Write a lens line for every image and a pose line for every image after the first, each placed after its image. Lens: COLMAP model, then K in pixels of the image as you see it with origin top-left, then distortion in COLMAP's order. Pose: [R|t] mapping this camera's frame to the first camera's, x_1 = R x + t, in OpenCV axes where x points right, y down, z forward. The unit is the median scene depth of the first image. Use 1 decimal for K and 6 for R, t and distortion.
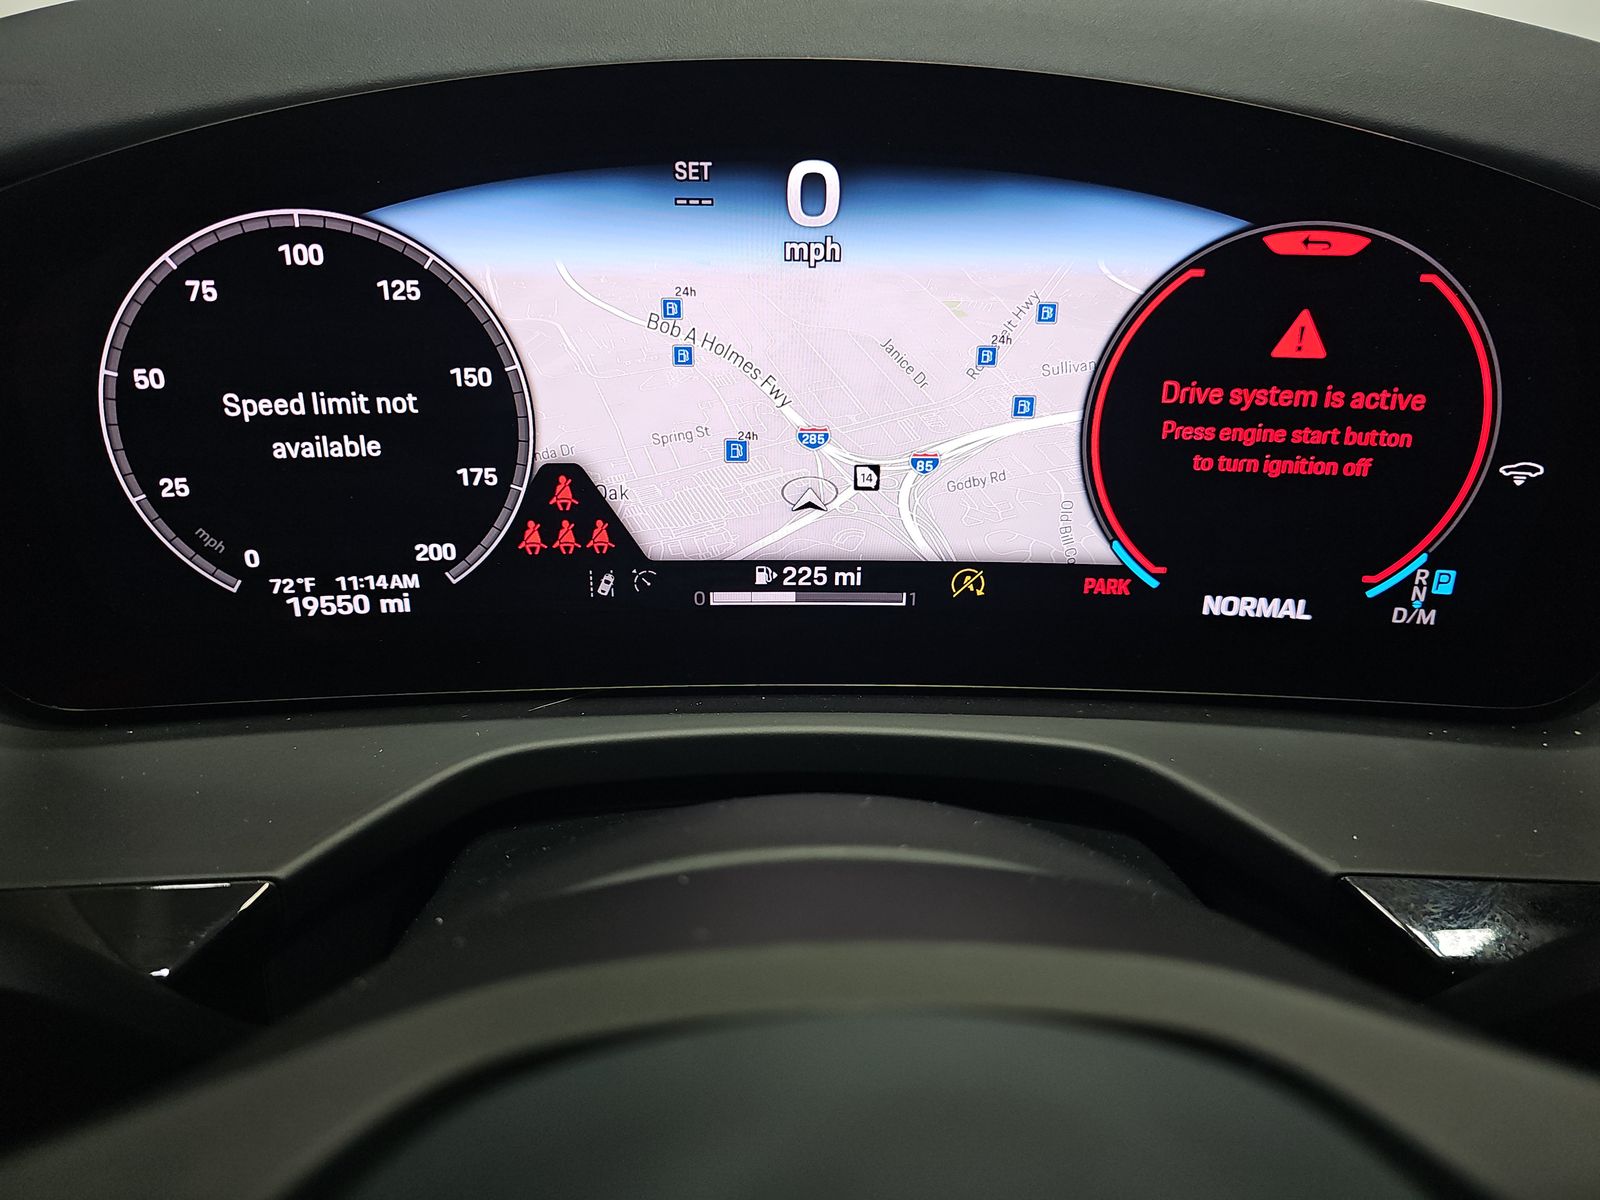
lens RADIAL K [[1085.5, 0, 800.0], [0, 1085.5, 600.0], [0, 0, 1]] dist [-0.017507, 0.000240]
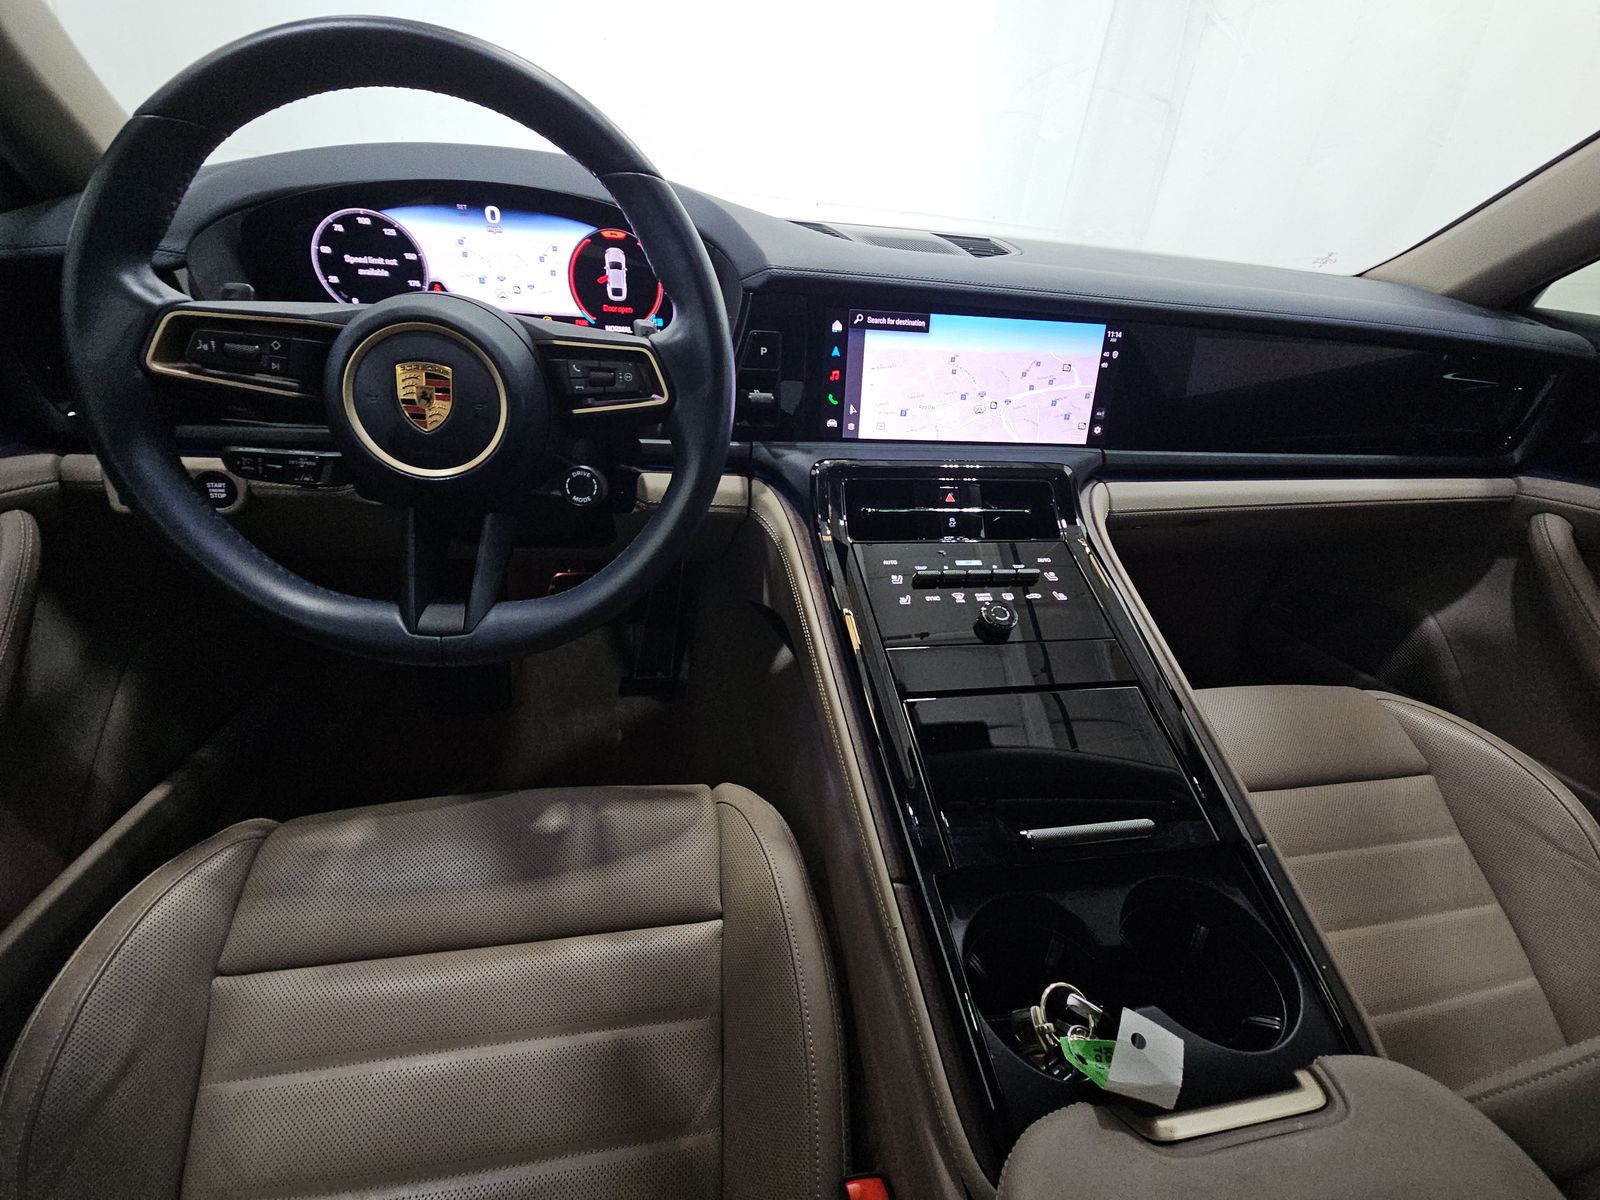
lens RADIAL K [[645.6, 0, 800.0], [0, 645.6, 600.0], [0, 0, 1]] dist [-0.000107, -0.000092]
pose [[0.986200, -0.027156, 0.163318, 0.712053], [0.012428, 0.995816, 0.090531, 0.878292], [-0.165093, -0.087252, 0.982411, -1.750482]]
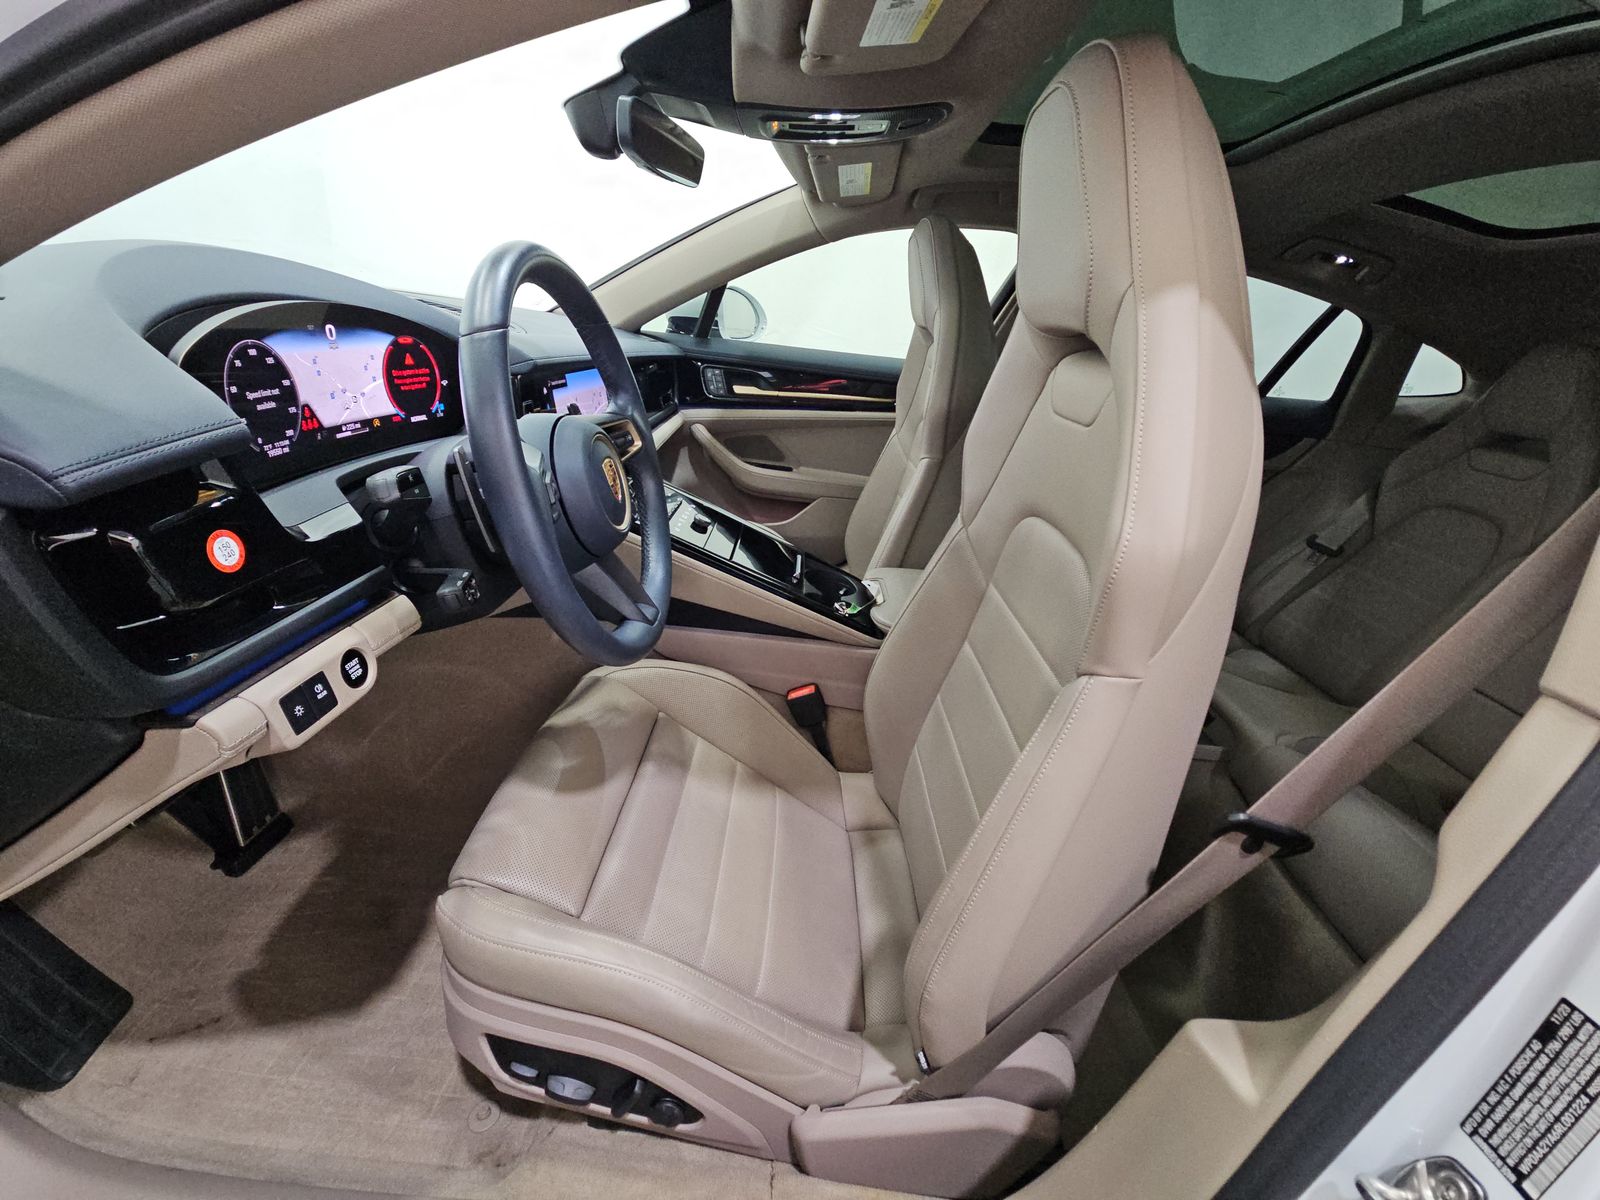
lens RADIAL K [[645.6, 0, 800.0], [0, 645.6, 600.0], [0, 0, 1]] dist [-0.000107, -0.000092]
pose [[0.036303, -0.399663, 0.915943, -2.581112], [0.287564, 0.881959, 0.373437, 0.141040], [-0.957073, 0.249836, 0.146947, -0.874320]]
